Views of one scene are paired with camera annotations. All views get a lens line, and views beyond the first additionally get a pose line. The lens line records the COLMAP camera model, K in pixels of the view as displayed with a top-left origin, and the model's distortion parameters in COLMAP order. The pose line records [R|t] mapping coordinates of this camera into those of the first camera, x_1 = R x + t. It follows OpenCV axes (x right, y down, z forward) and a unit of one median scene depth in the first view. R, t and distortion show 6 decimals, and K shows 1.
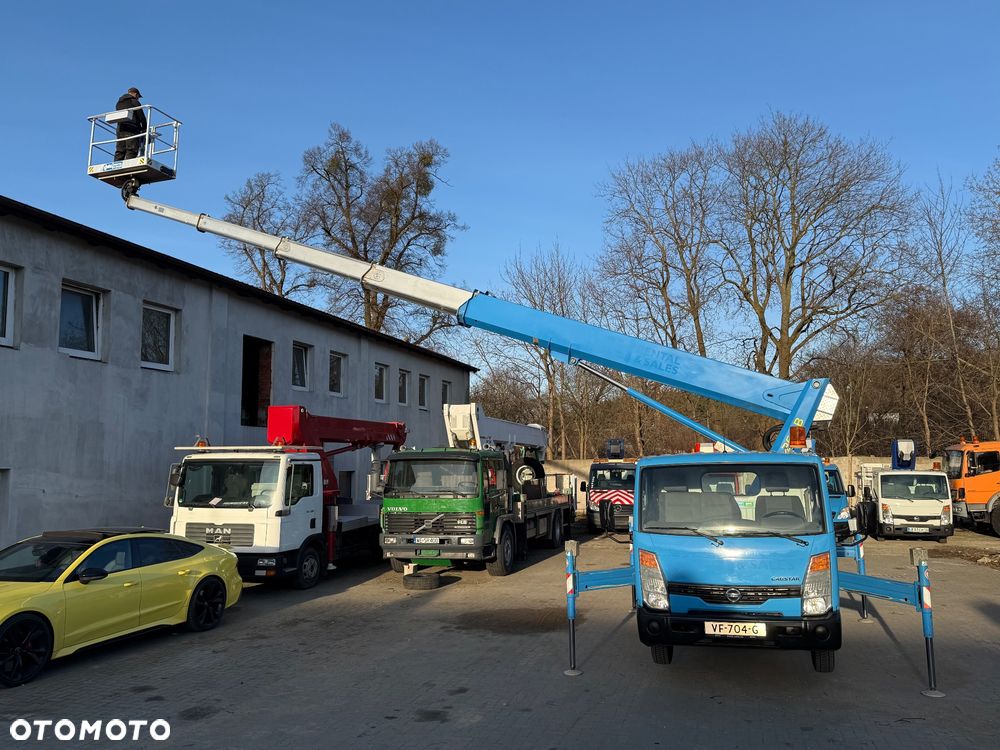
lens RADIAL K [[773.8, 0, 500.4], [0, 773.8, 376.2], [0, 0, 1]] dist [0.074264, -0.103120]
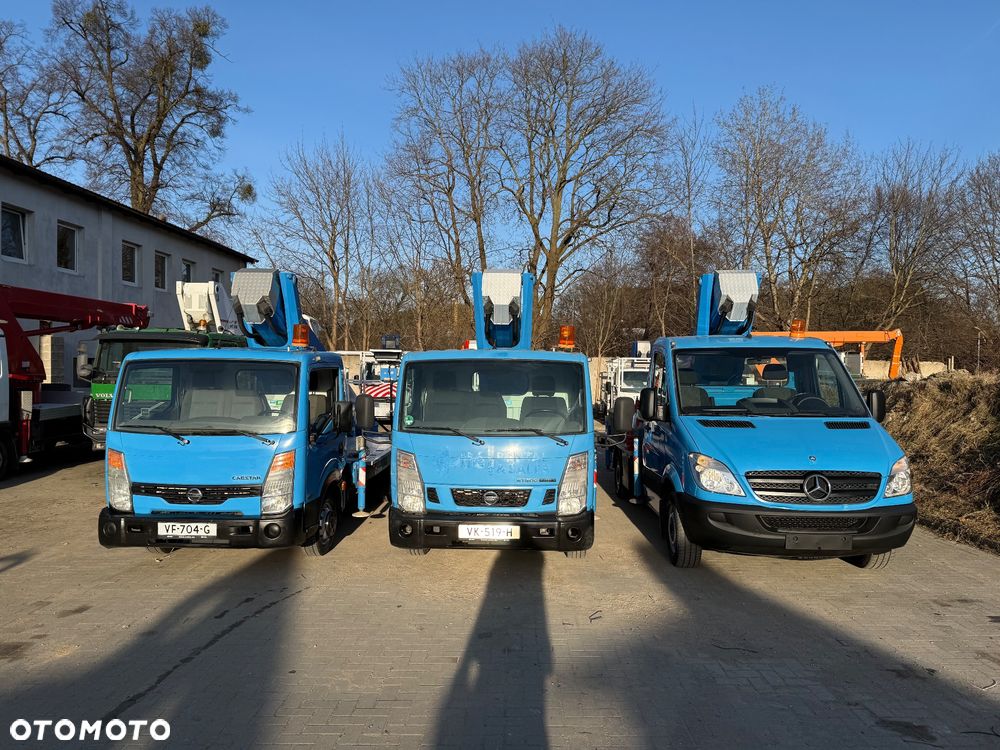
lens RADIAL K [[707.7, 0, 494.5], [0, 707.7, 378.5], [0, 0, 1]] dist [0.011680, -0.013636]
pose [[0.967244, 0.018312, 0.253187, 0.080092], [-0.050783, 0.991191, 0.122315, 0.029506], [-0.248717, -0.131166, 0.959654, 0.114812]]
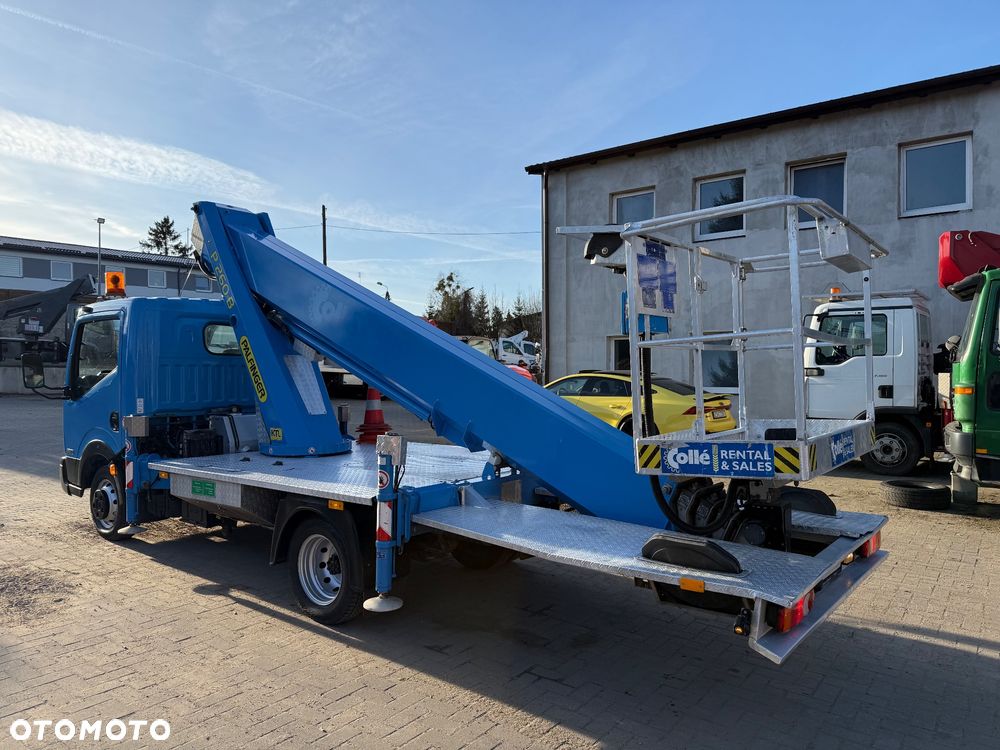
lens RADIAL K [[707.7, 0, 503.0], [0, 707.7, 374.5], [0, 0, 1]] dist [0.011680, -0.013636]
pose [[-0.342740, 0.033018, -0.938850, 0.455097], [0.118776, 0.992885, -0.008443, 0.113996], [0.931891, -0.114407, -0.344223, 0.776284]]
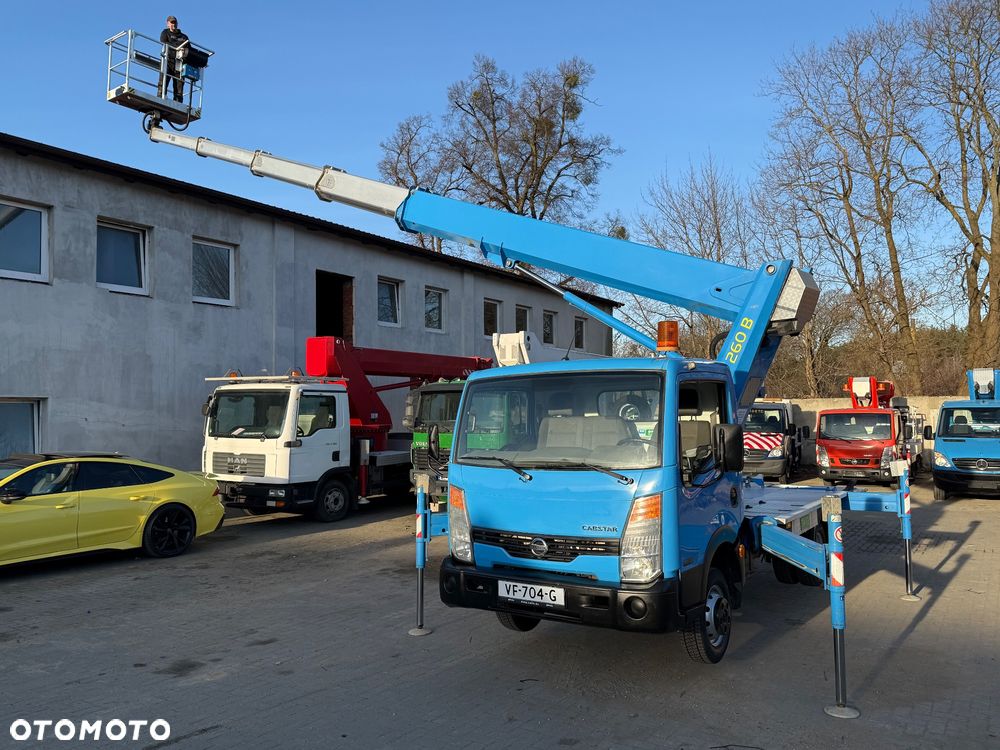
lens RADIAL K [[773.8, 0, 490.6], [0, 773.8, 379.5], [0, 0, 1]] dist [0.074264, -0.103120]
pose [[0.953851, -0.007936, -0.300176, 0.202877], [0.029277, 0.997346, 0.066663, 0.030587], [0.298851, -0.072375, 0.951552, 0.128081]]
